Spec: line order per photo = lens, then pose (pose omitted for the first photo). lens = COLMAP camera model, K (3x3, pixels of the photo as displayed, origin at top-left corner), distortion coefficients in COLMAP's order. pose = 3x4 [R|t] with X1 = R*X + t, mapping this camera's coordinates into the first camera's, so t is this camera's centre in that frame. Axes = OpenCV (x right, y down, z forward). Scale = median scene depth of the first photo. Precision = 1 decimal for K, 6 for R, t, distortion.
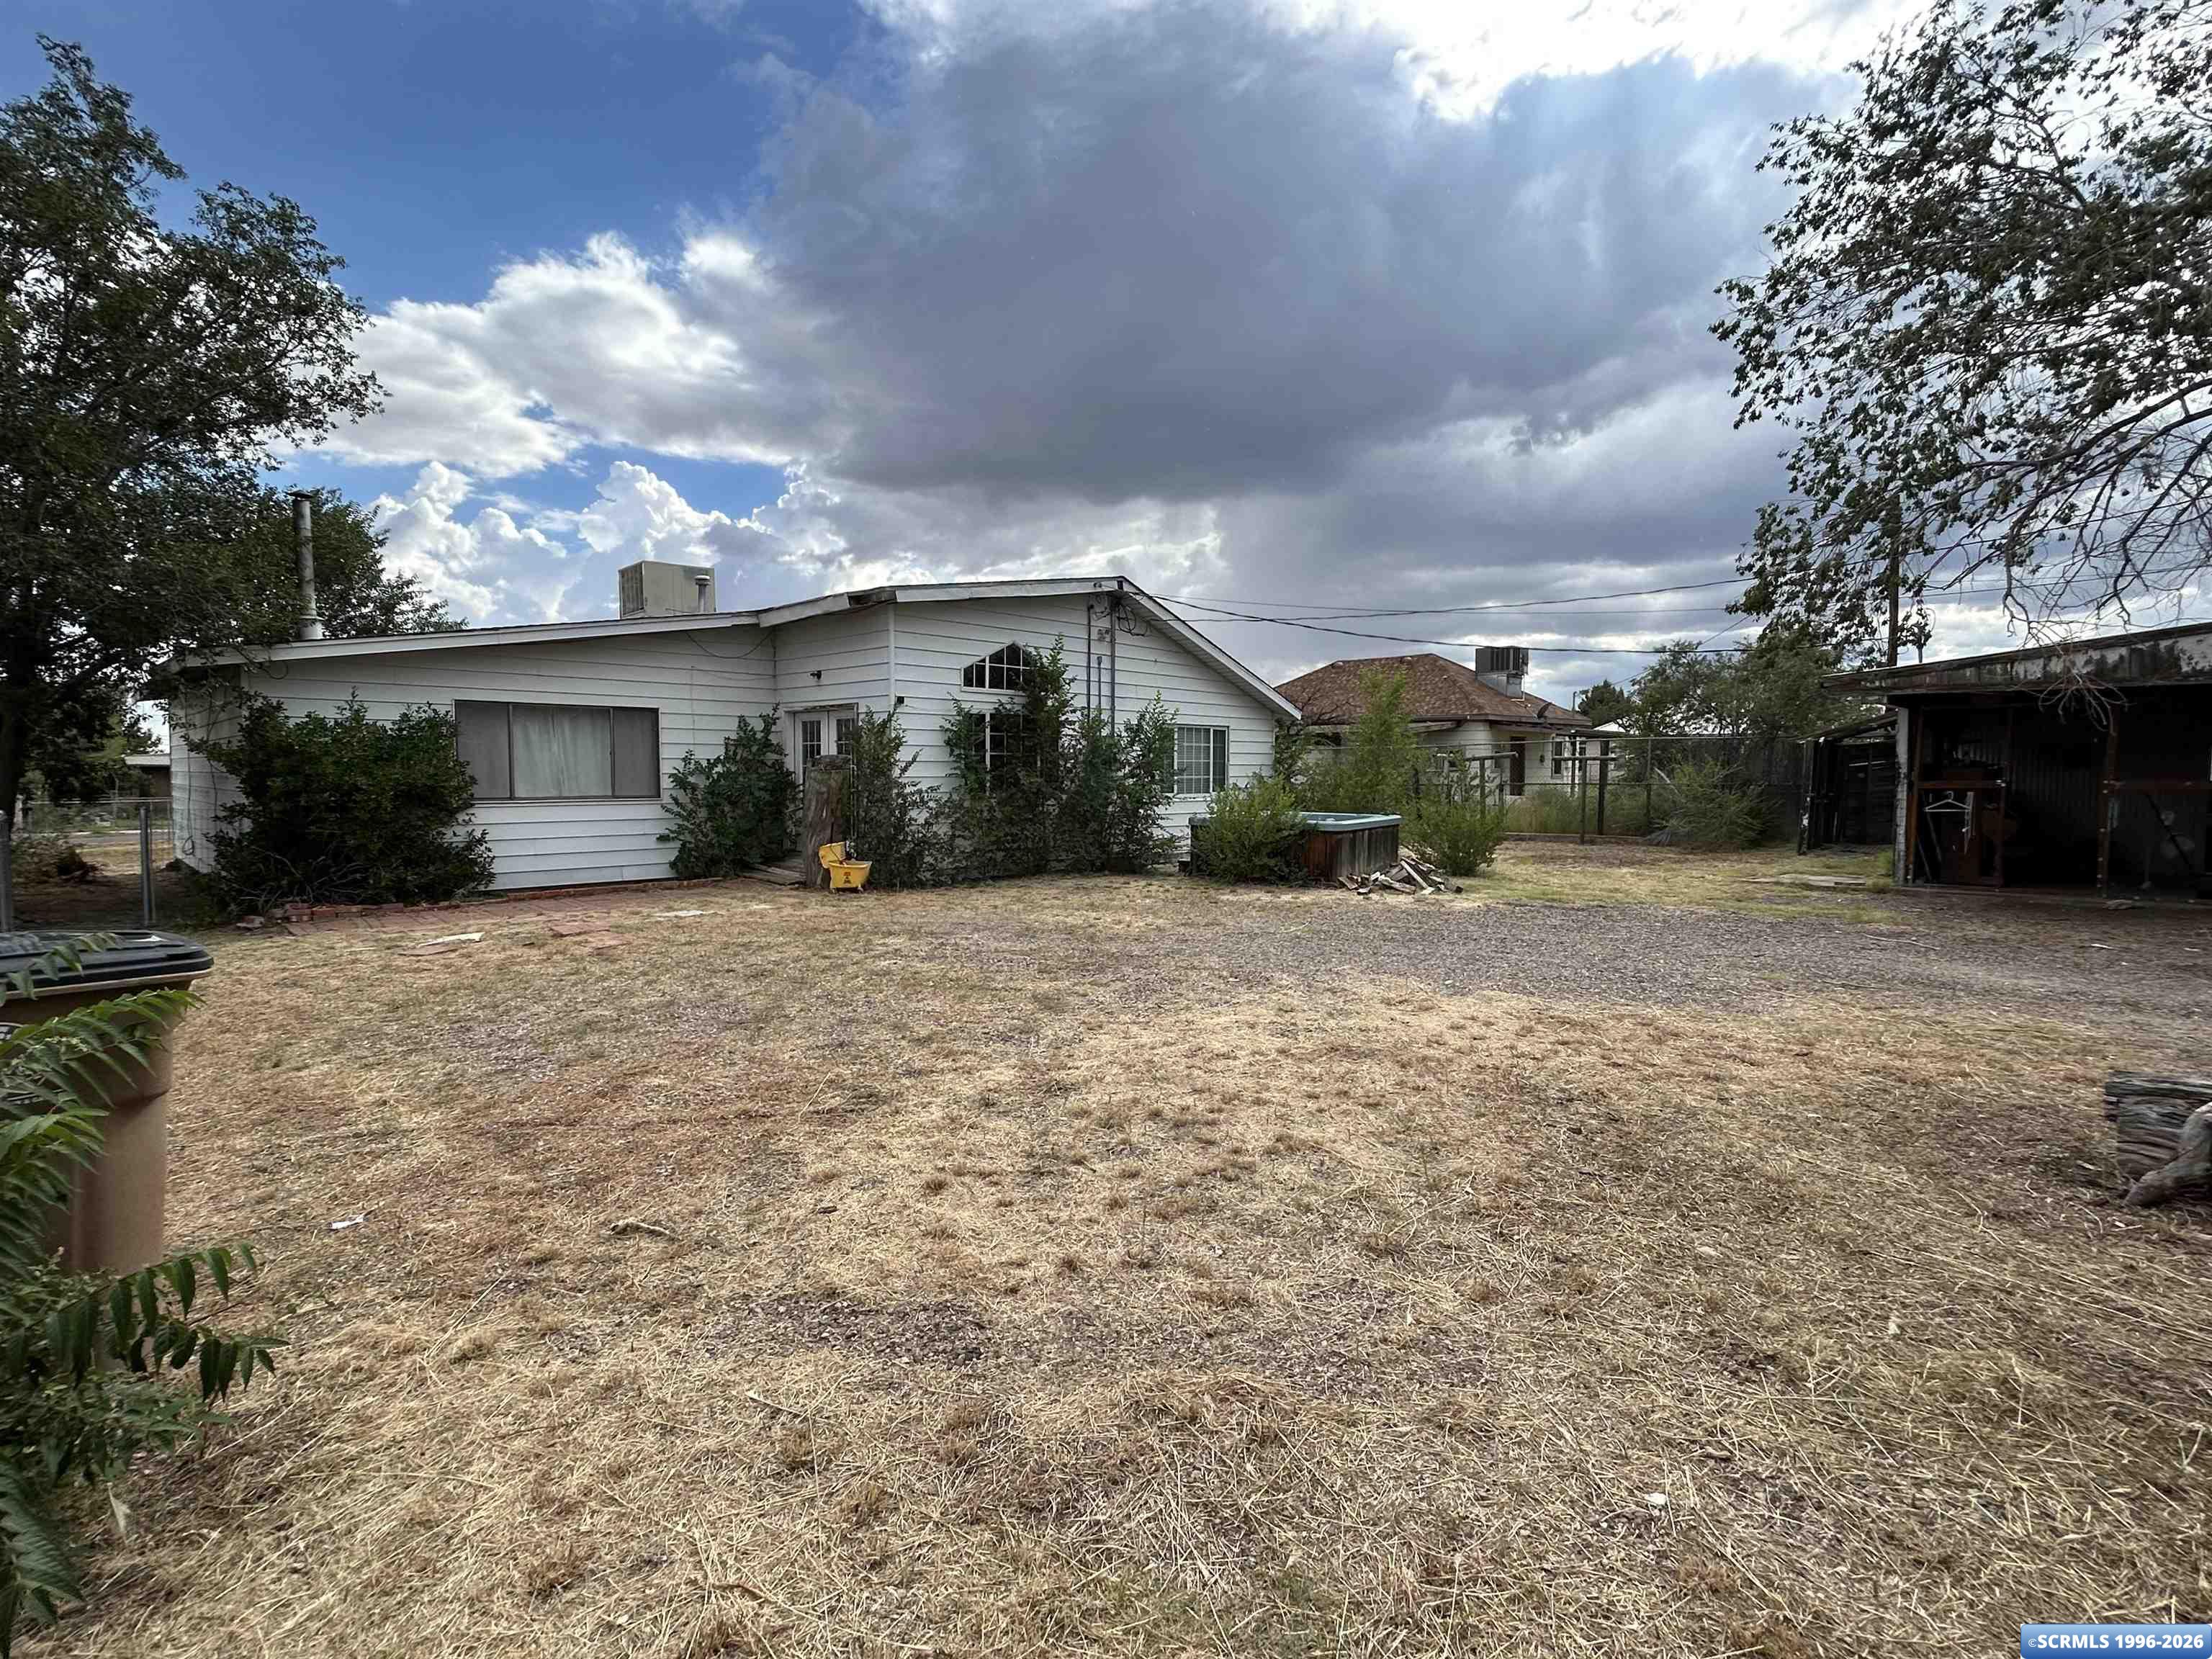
lens RADIAL K [[1047.0, 0, 1108.2], [0, 1047.0, 824.3], [0, 0, 1]] dist [0.003976, -0.000512]
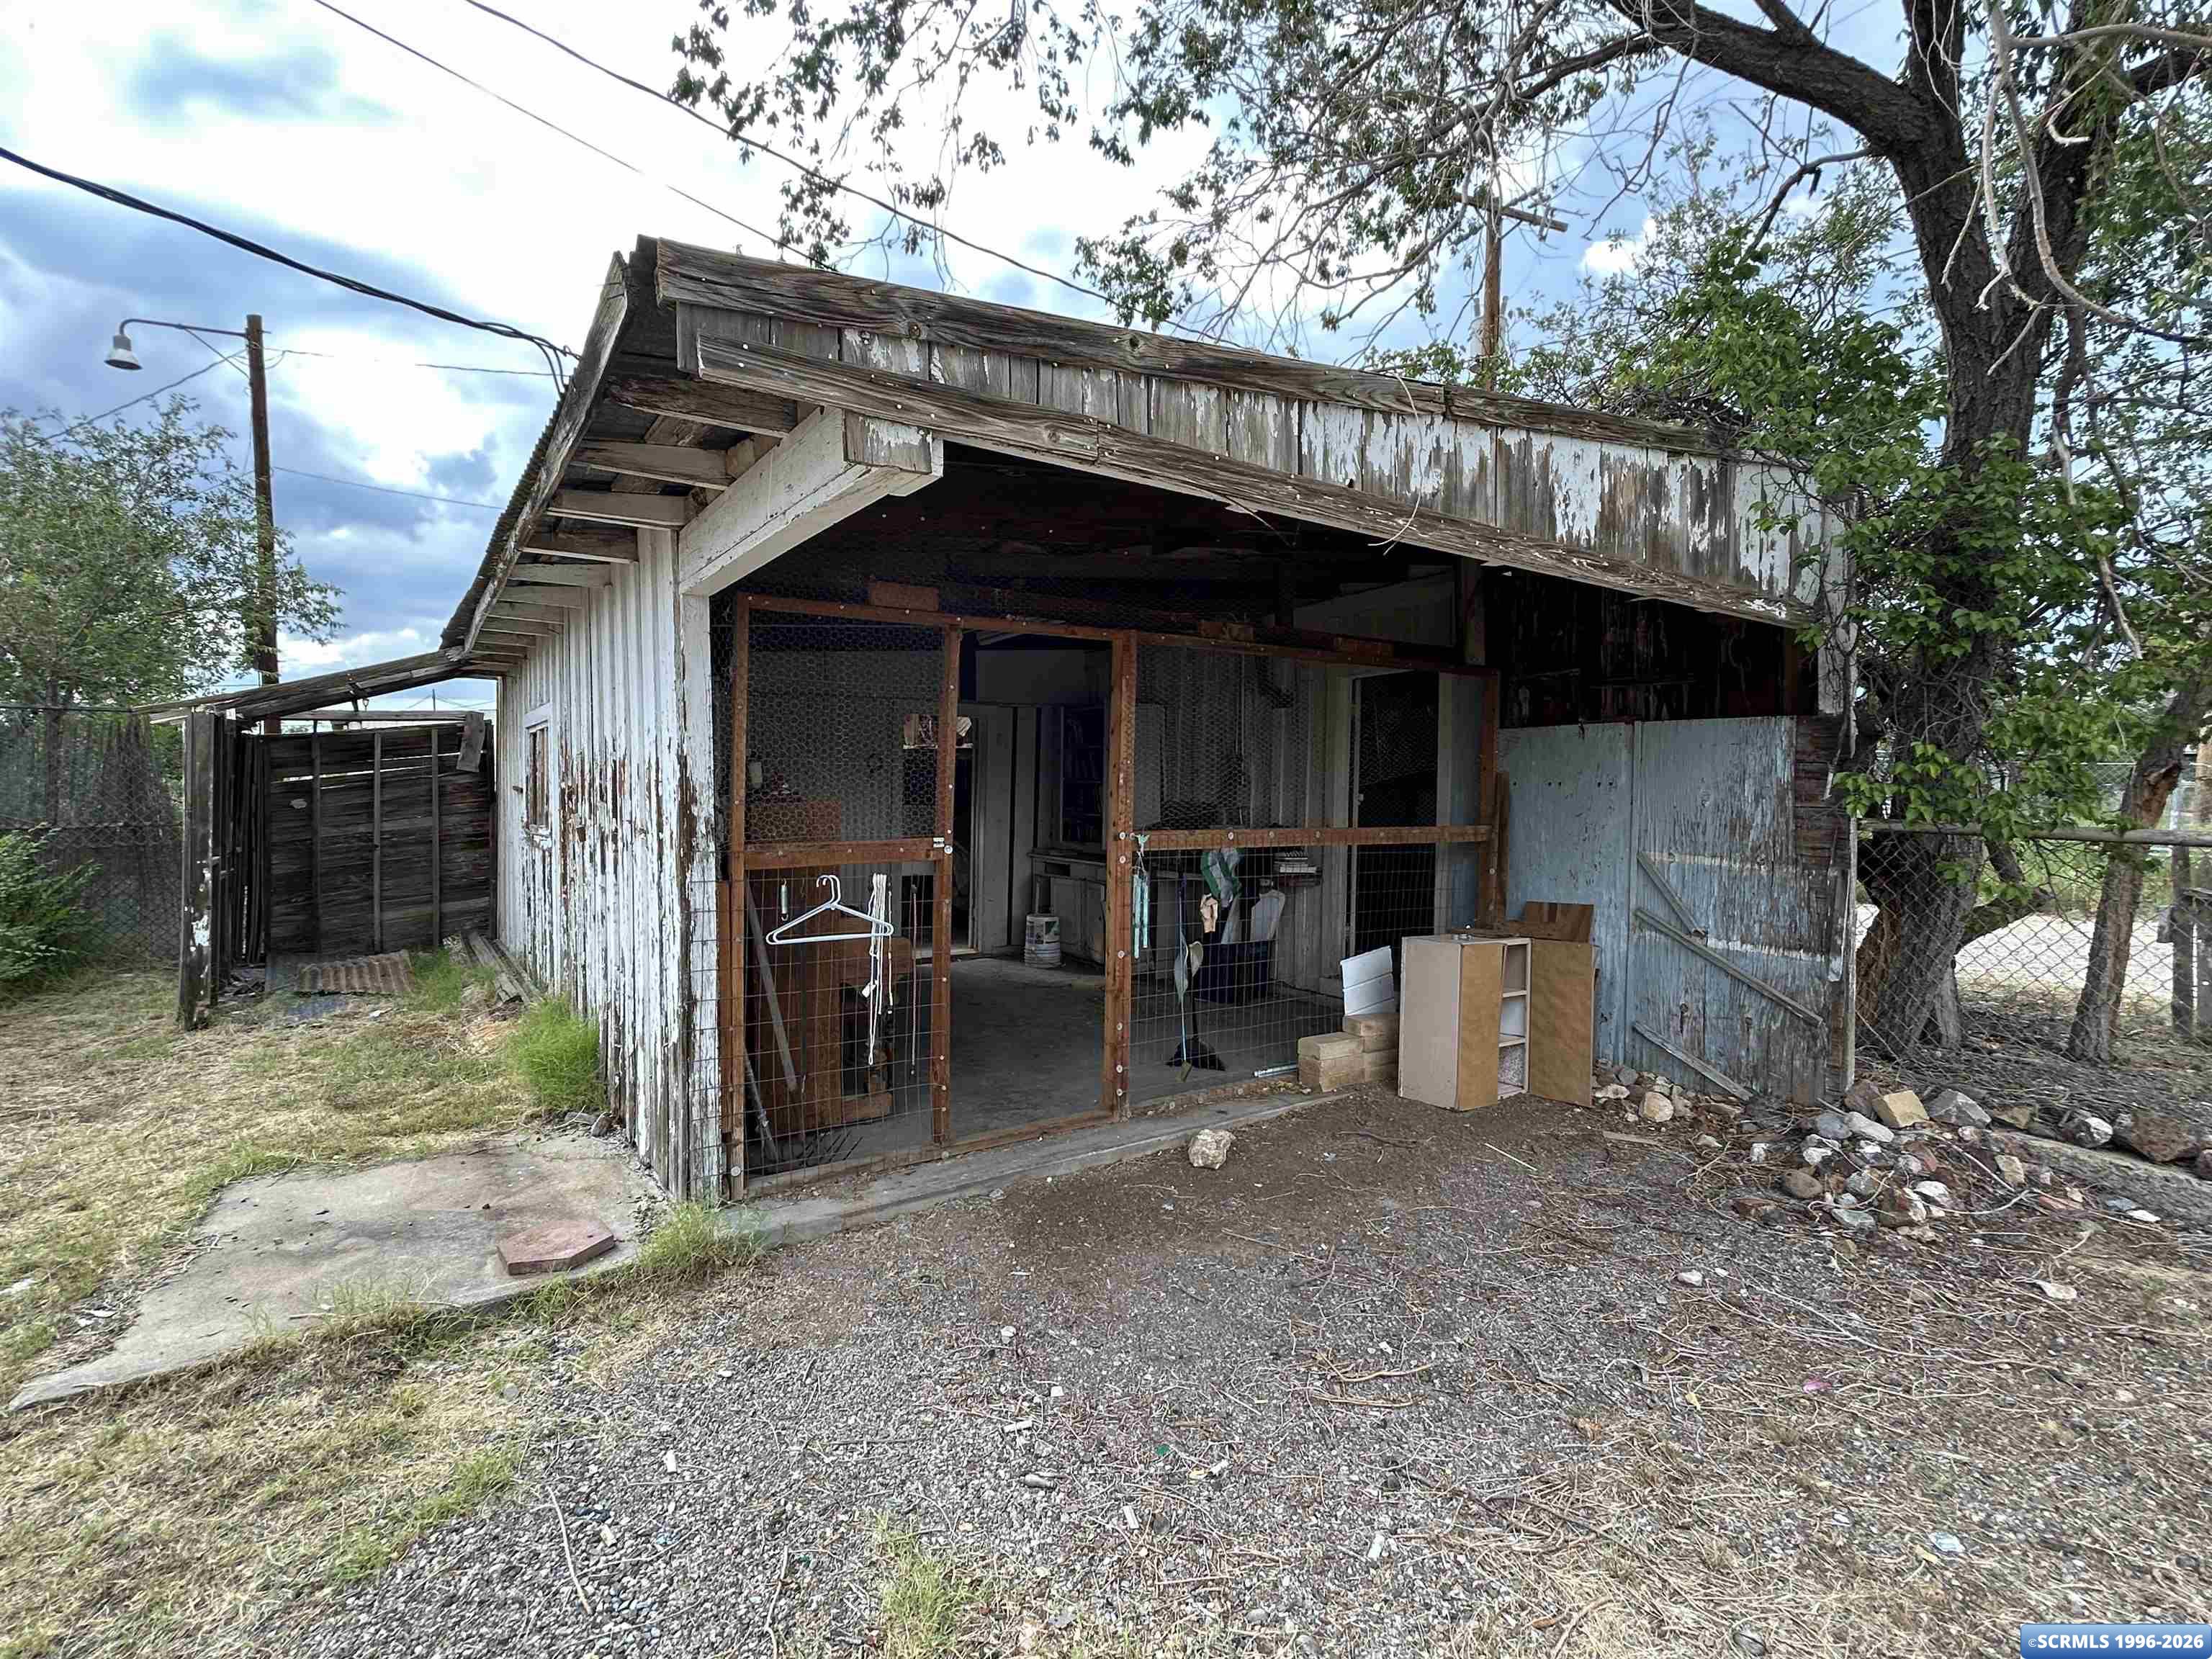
lens RADIAL K [[1047.0, 0, 1104.8], [0, 1047.0, 825.6], [0, 0, 1]] dist [0.003976, -0.000512]
pose [[0.193418, -0.033029, 0.980560, 0.610601], [0.043633, 0.998734, 0.025035, -0.060445], [-0.980146, 0.037943, 0.194614, 1.026399]]
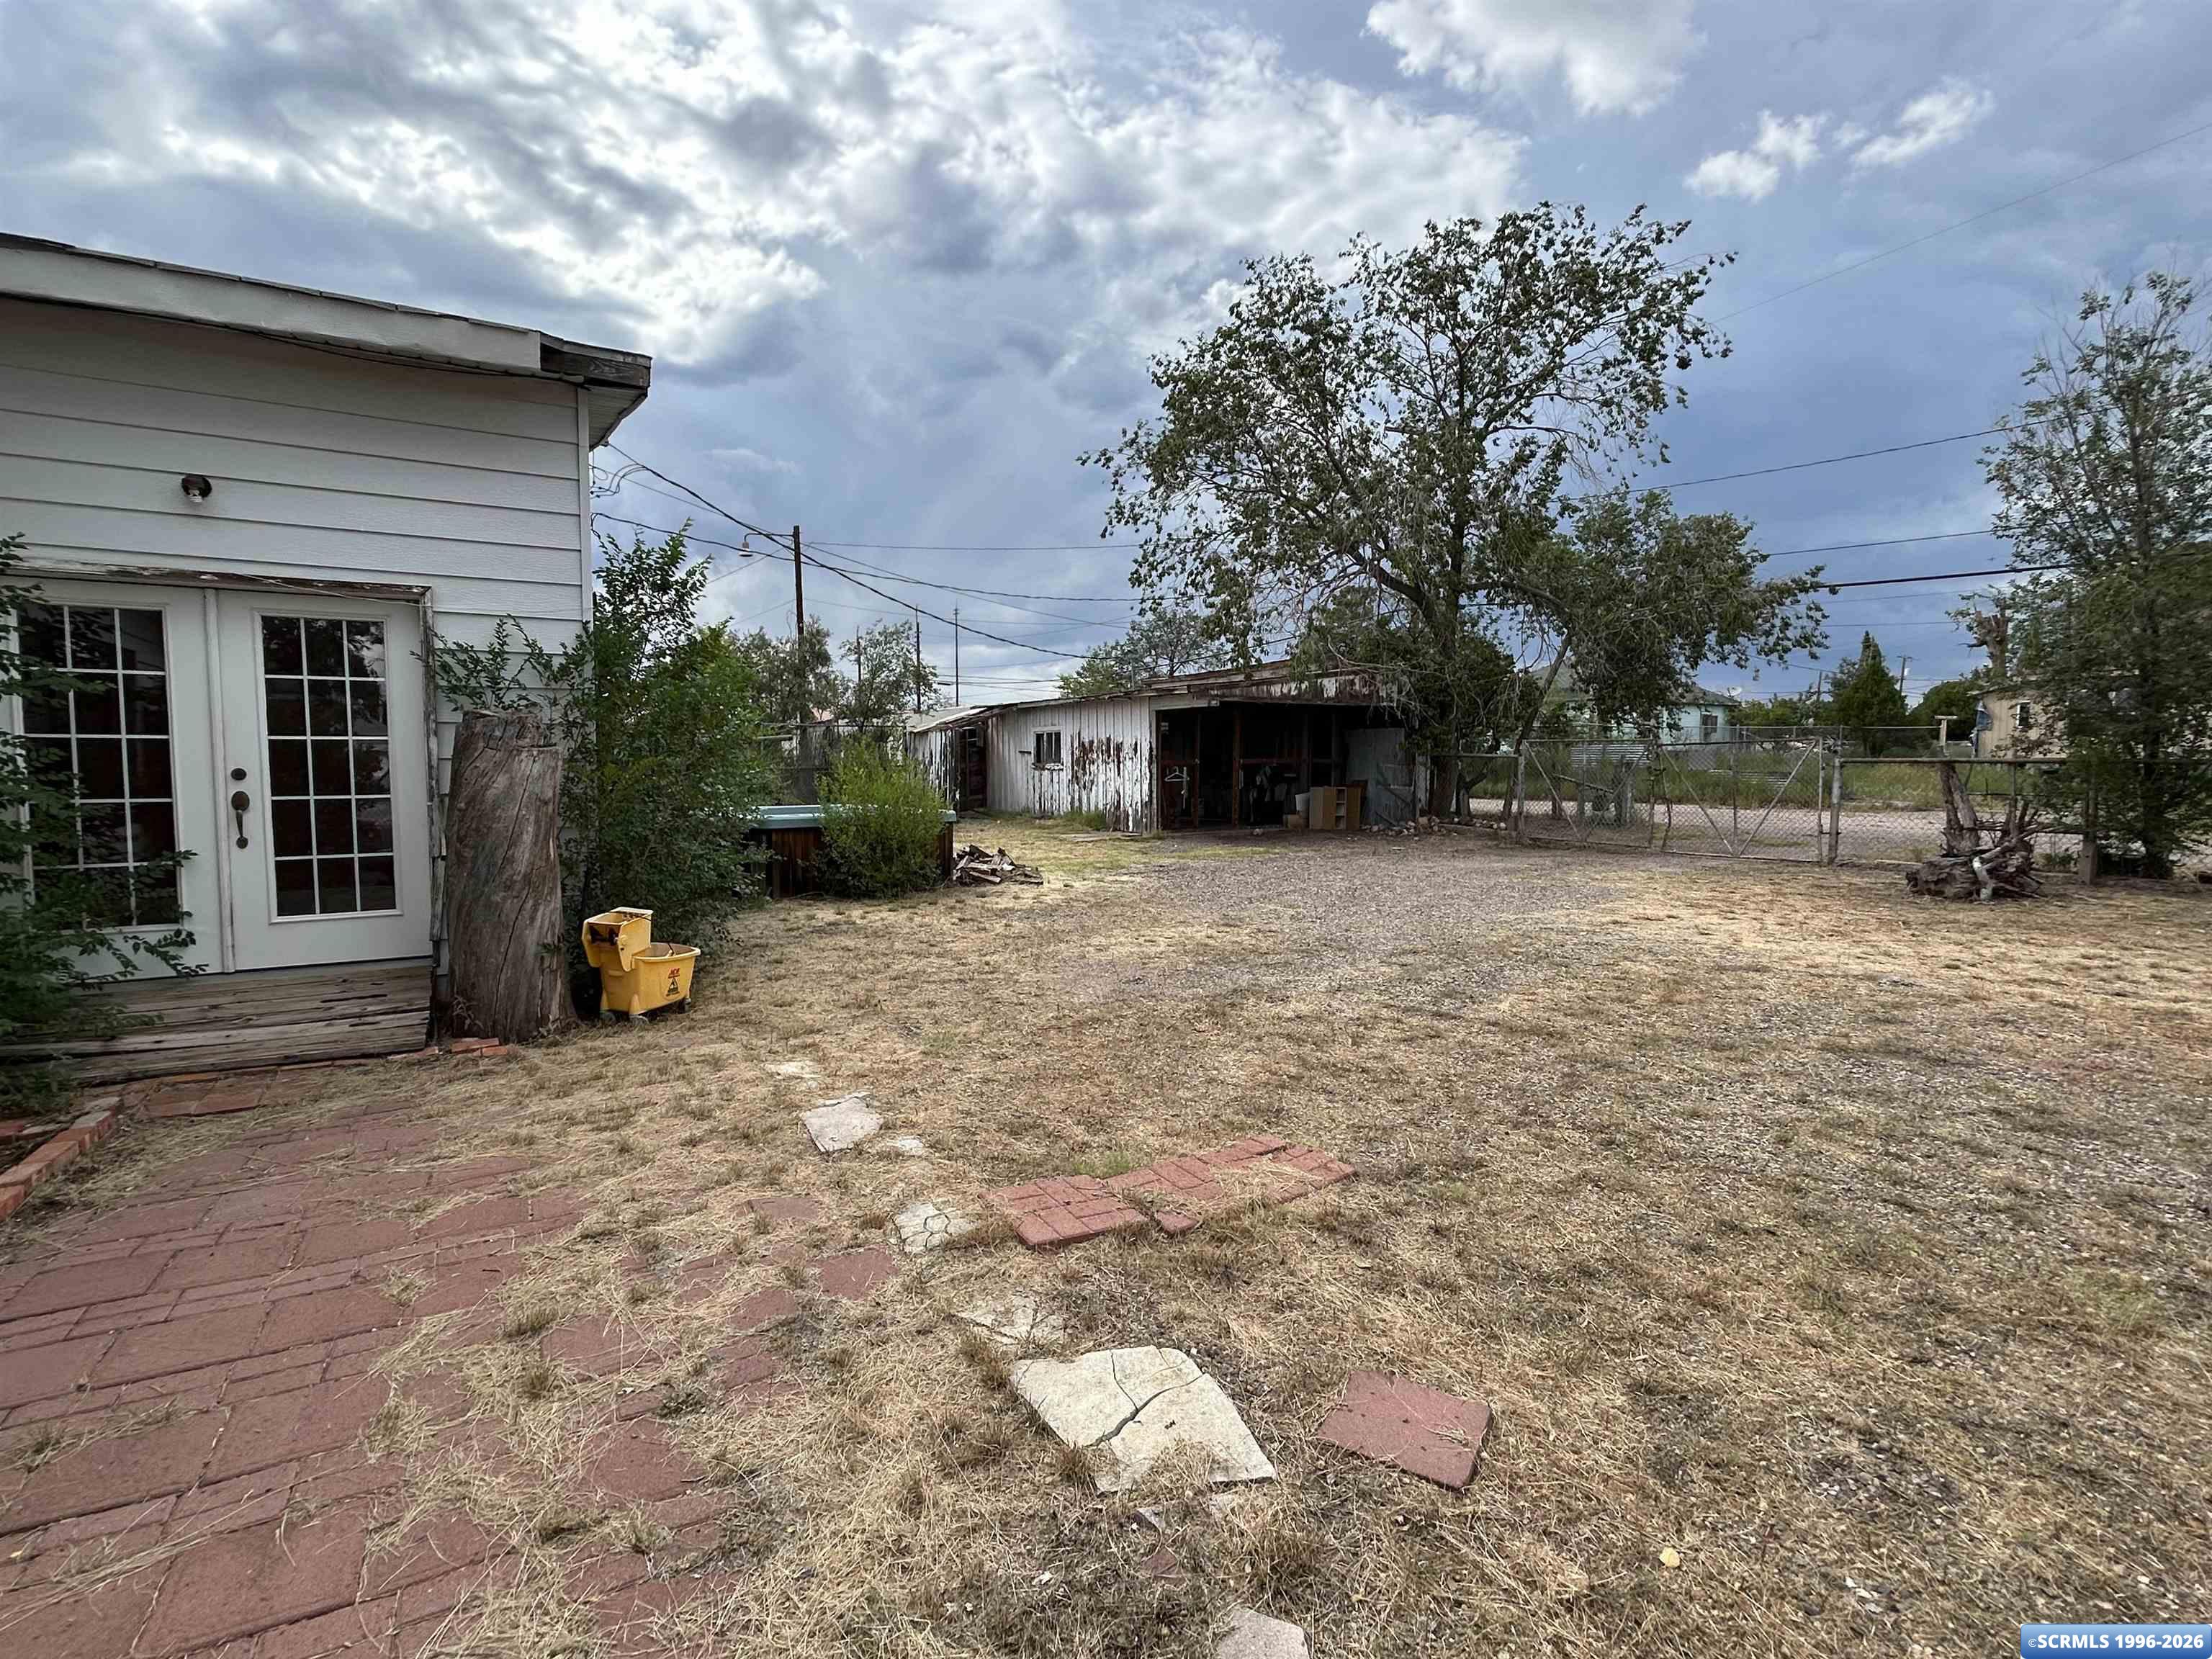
lens RADIAL K [[1047.0, 0, 1103.1], [0, 1047.0, 820.8], [0, 0, 1]] dist [0.003976, -0.000512]
pose [[0.257027, -0.060162, 0.964530, -0.776025], [0.054513, 0.997374, 0.047684, -0.037926], [-0.964865, 0.040323, 0.259632, 0.860851]]
